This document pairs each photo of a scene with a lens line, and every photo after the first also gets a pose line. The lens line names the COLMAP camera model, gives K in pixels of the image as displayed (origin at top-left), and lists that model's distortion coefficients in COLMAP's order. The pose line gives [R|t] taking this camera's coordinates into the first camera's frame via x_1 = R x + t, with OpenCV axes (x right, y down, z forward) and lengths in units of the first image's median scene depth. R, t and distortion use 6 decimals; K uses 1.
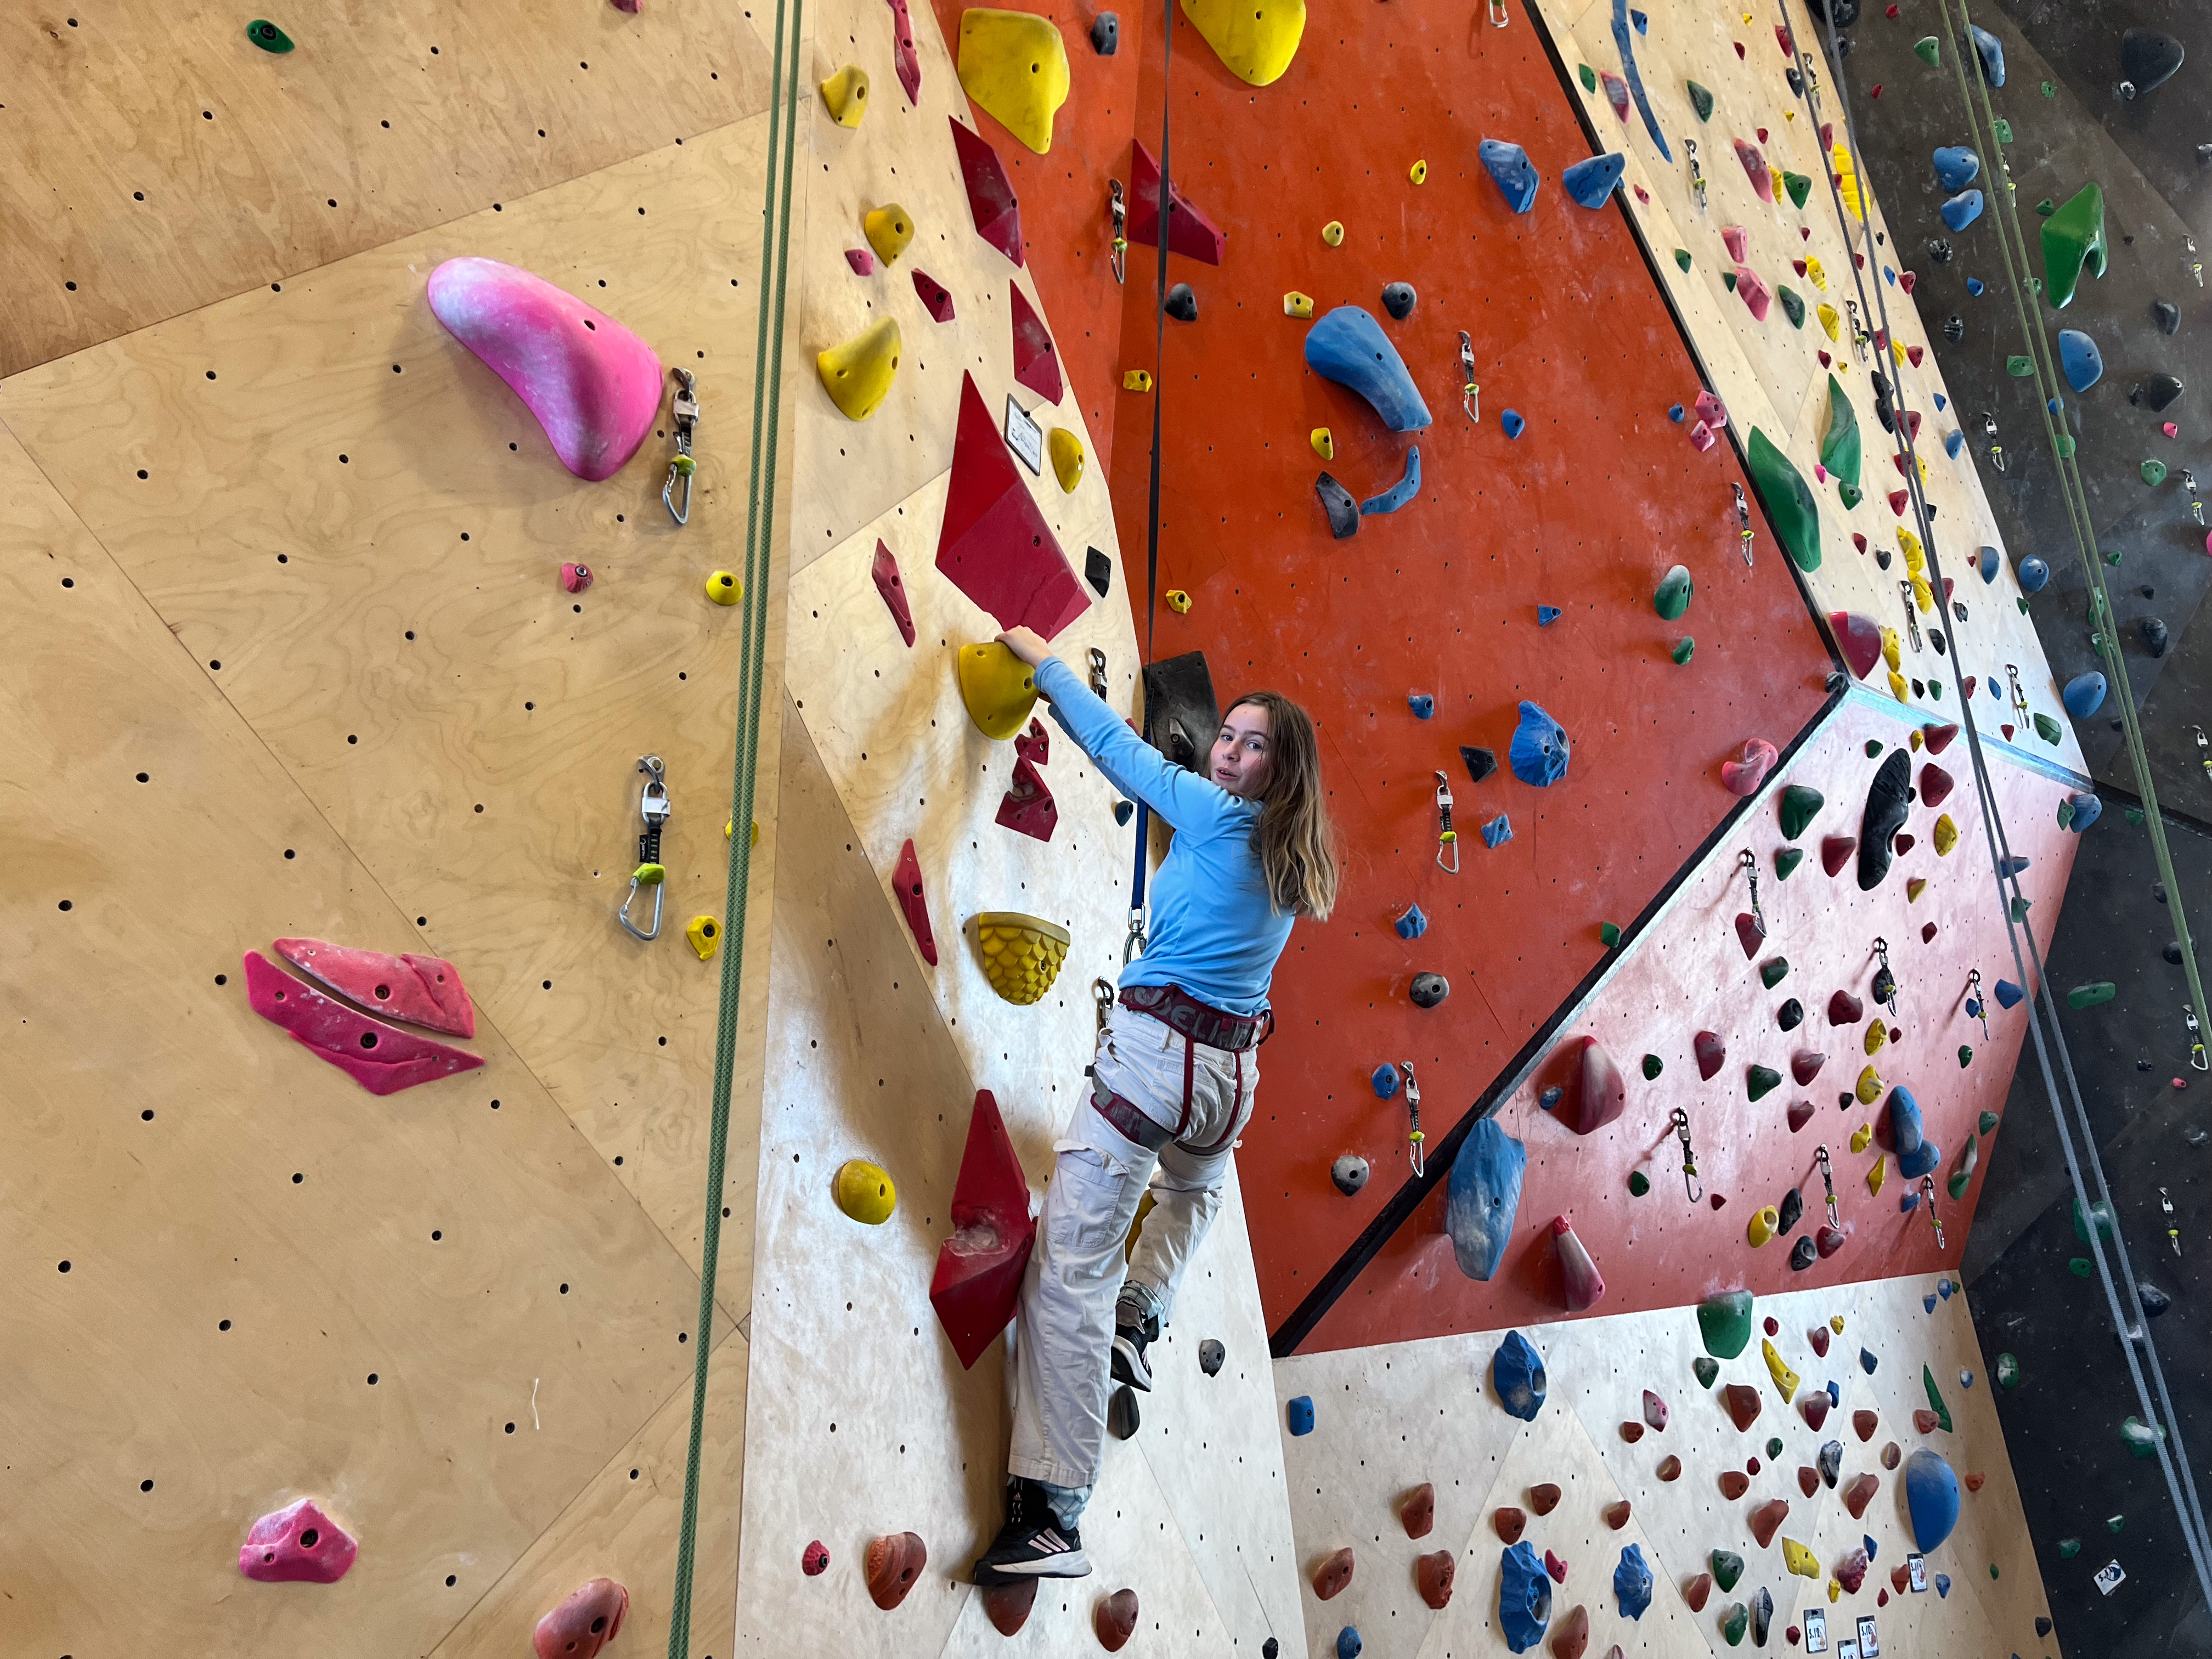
lens RADIAL K [[1648.5, 0, 1109.4], [0, 1648.5, 868.3], [0, 0, 1]] dist [0.010771, 0.003332]
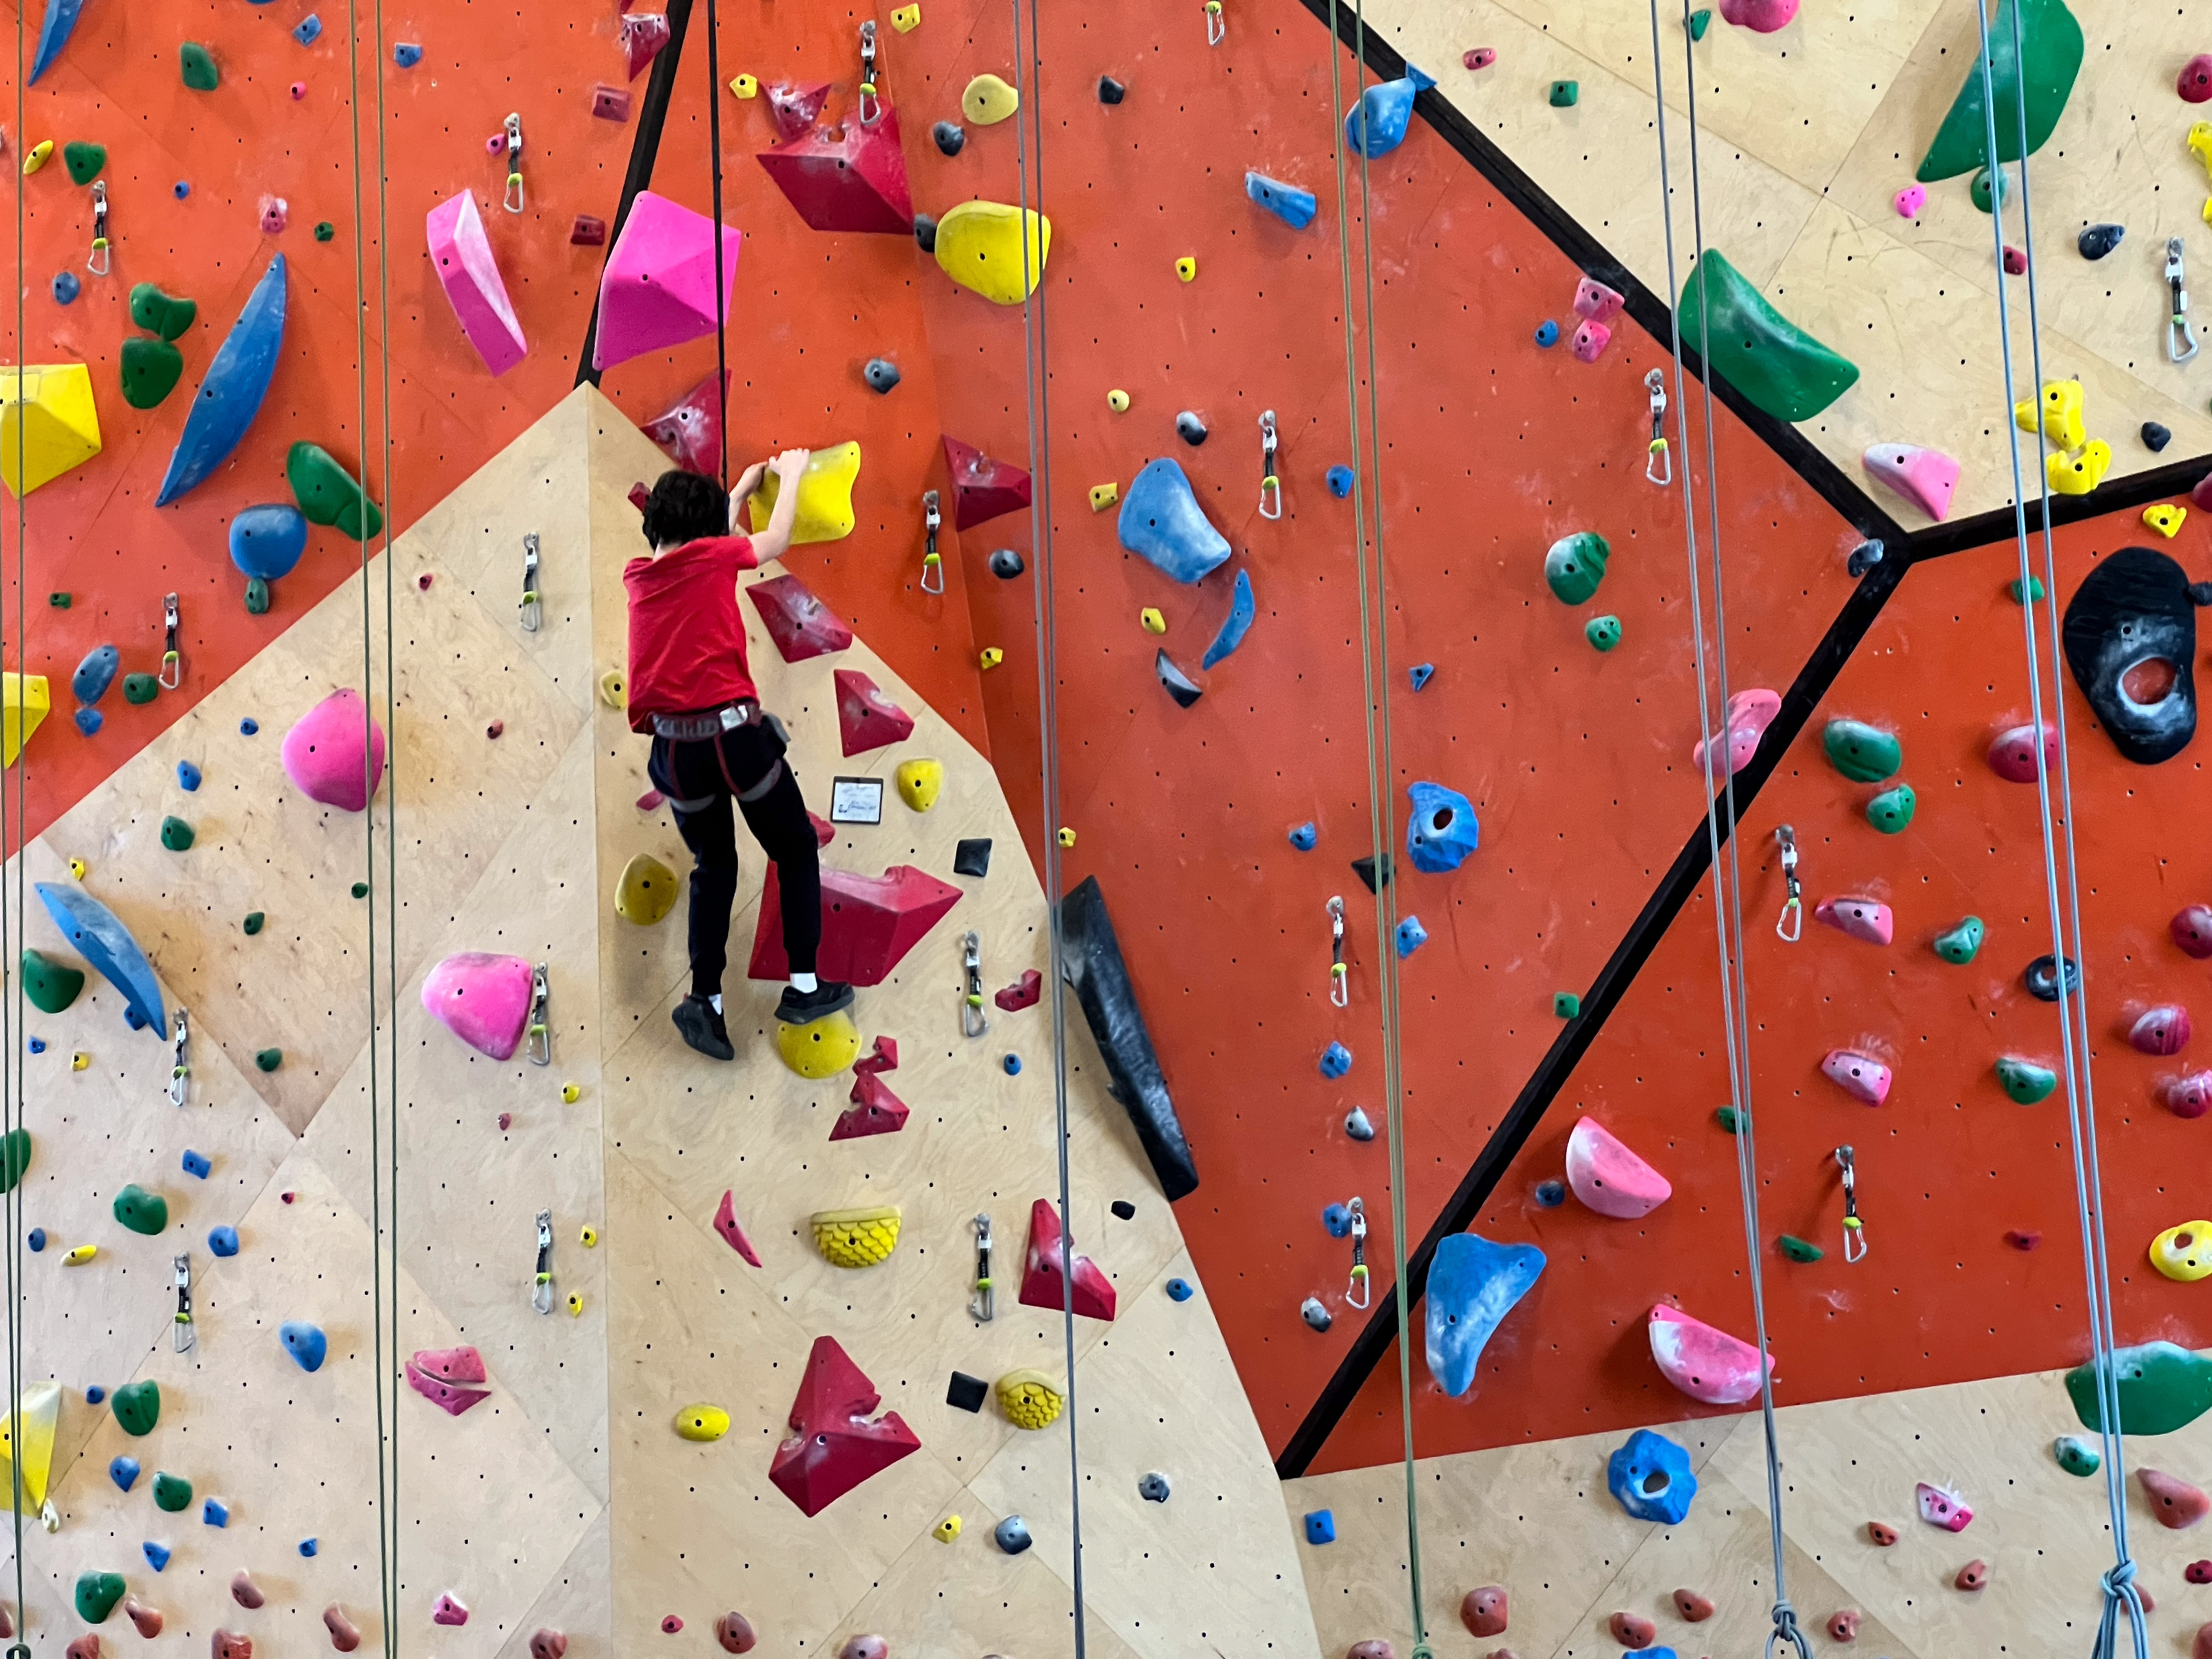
lens RADIAL K [[4918.8, 0, 1106.0], [0, 4918.8, 829.5], [0, 0, 1]] dist [0.221807, -0.027038]
pose [[0.297564, -0.125113, -0.946469, 3.598206], [0.336524, 0.941490, -0.018654, -0.106607], [0.893425, -0.312959, 0.322257, -0.057129]]
